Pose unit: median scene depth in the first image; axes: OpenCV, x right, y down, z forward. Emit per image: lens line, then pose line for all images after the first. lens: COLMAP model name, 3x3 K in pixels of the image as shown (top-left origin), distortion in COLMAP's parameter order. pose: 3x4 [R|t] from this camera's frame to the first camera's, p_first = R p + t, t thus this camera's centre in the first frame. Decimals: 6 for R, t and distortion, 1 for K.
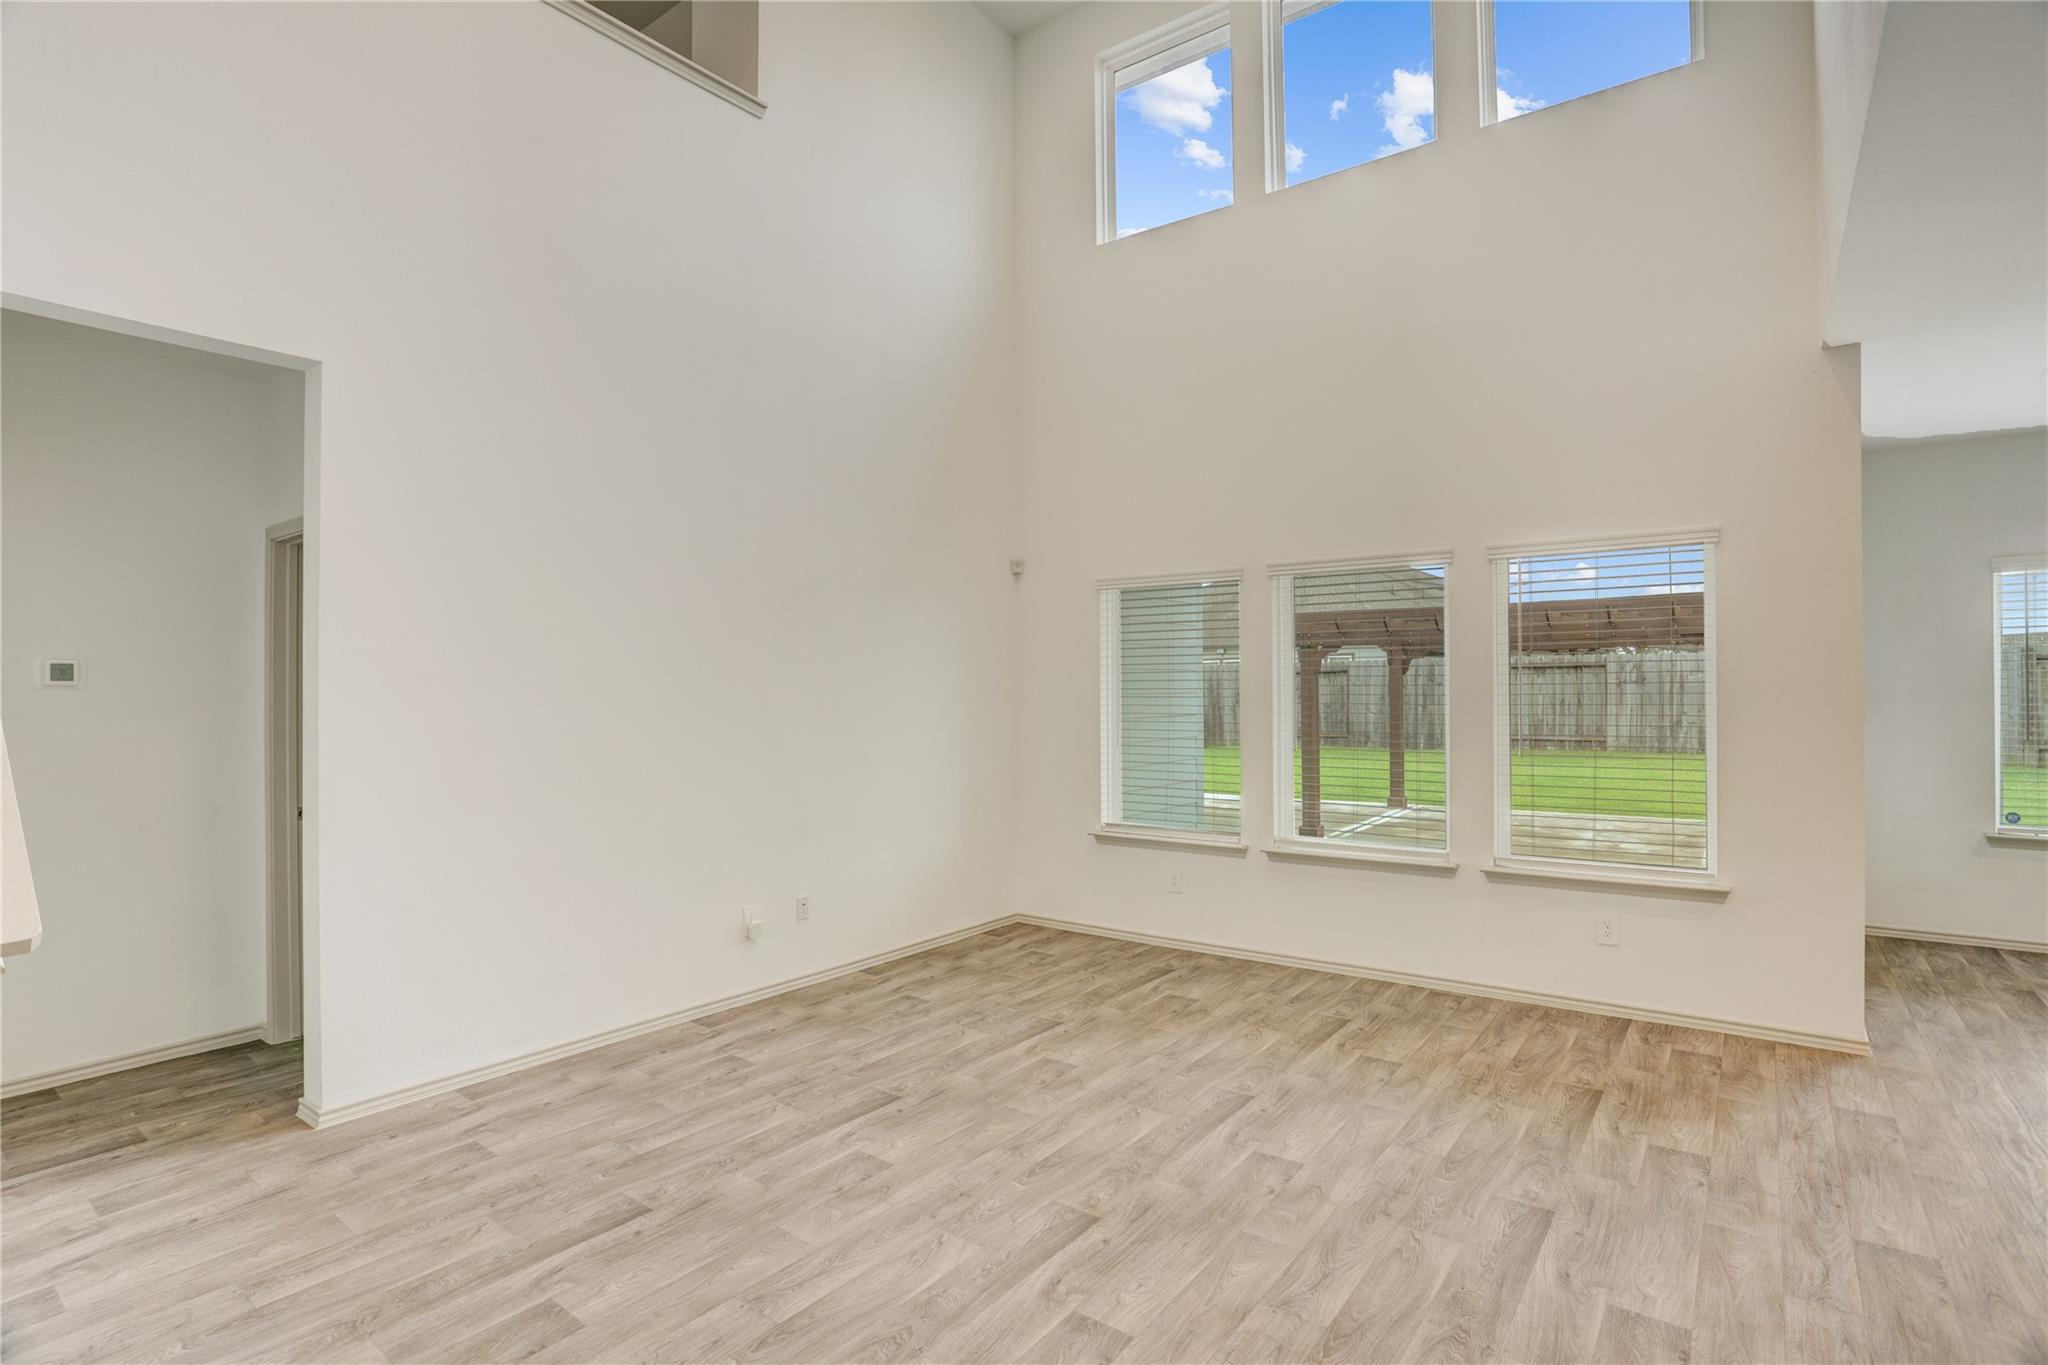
lens RADIAL K [[1003.1, 0, 1024.6], [0, 1003.1, 690.6], [0, 0, 1]] dist [-0.057079, 0.018047]
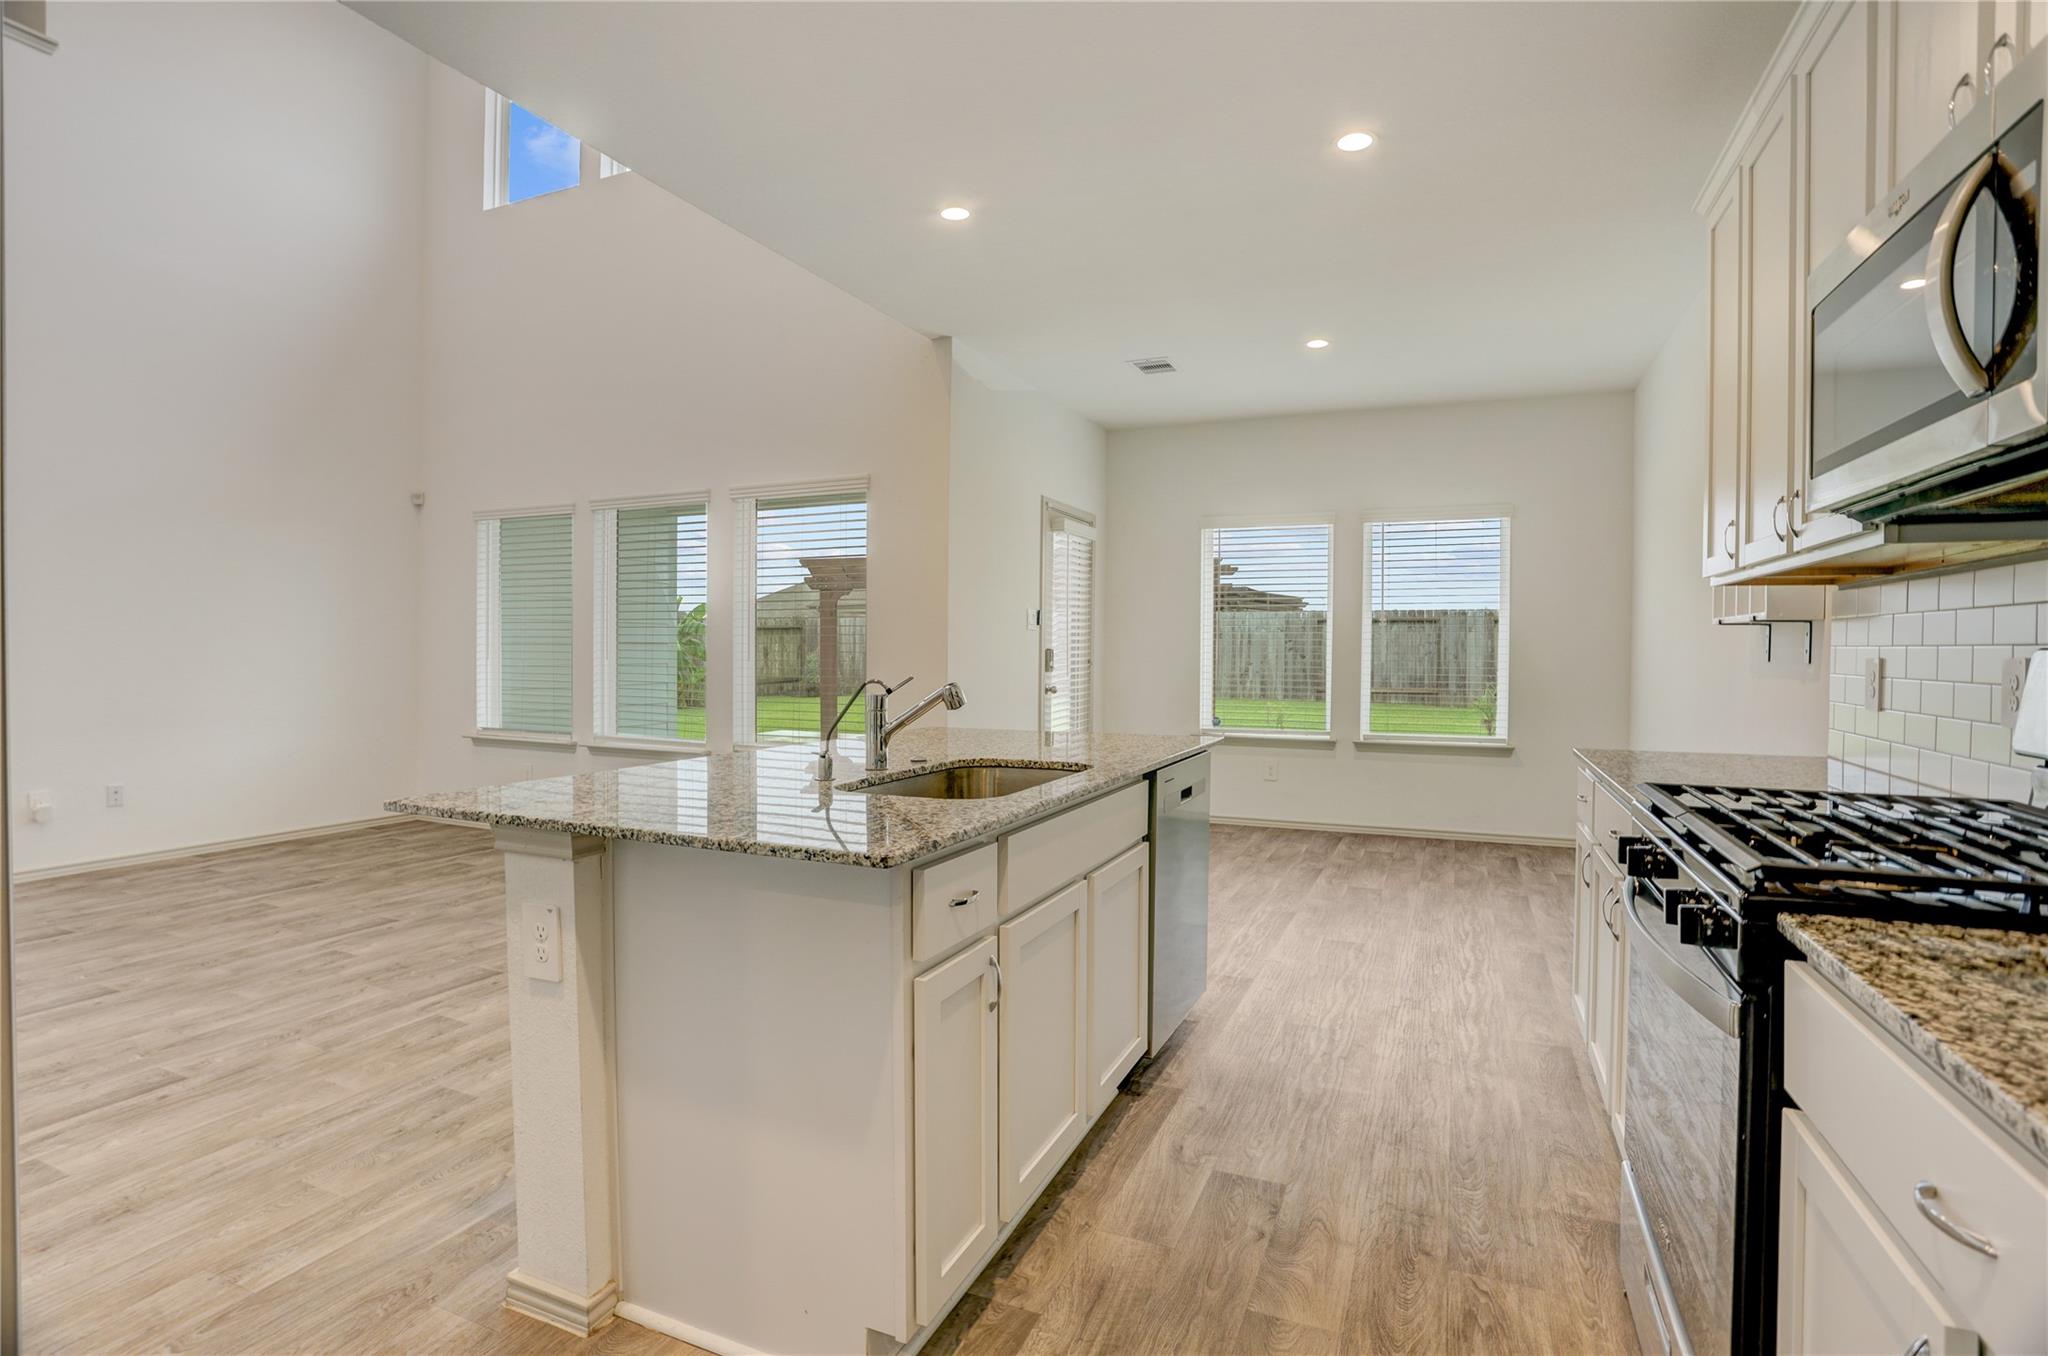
lens RADIAL K [[965.0, 0, 1031.9], [0, 965.0, 682.2], [0, 0, 1]] dist [-0.029376, 0.001306]
pose [[0.970743, 0.007213, 0.240014, 0.597250], [-0.014968, 0.999423, 0.030505, 0.055095], [-0.239655, -0.033205, 0.970290, -0.278198]]
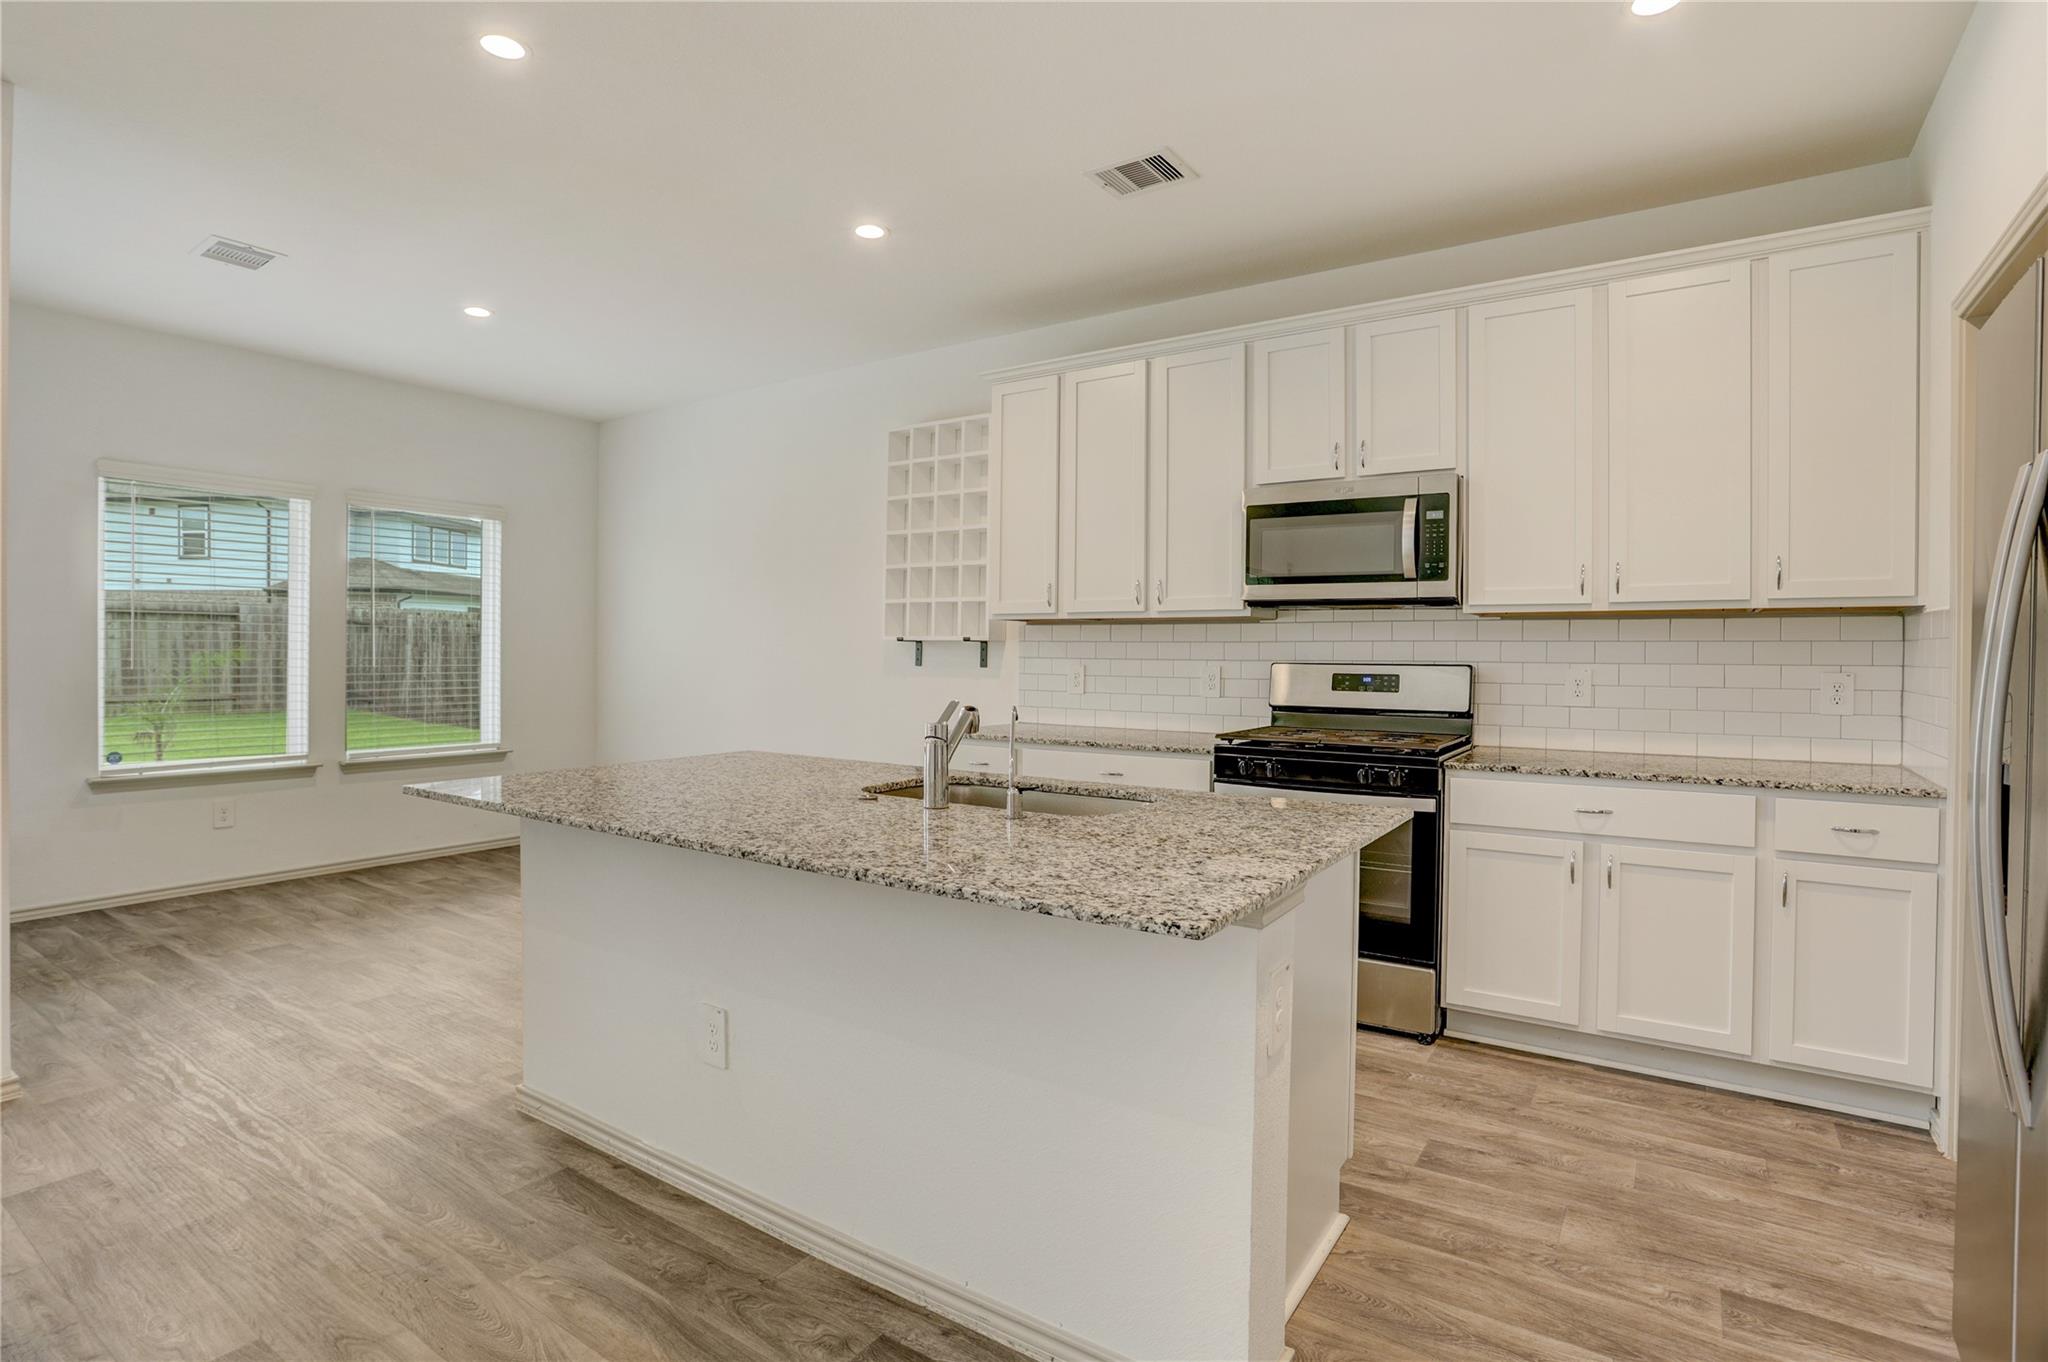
lens RADIAL K [[1003.1, 0, 1020.3], [0, 1003.1, 679.6], [0, 0, 1]] dist [-0.057079, 0.018047]
pose [[-0.052327, -0.019283, 0.998444, 0.125062], [-0.006588, 0.999798, 0.018964, 0.048457], [-0.998608, -0.005585, -0.052444, 0.275466]]
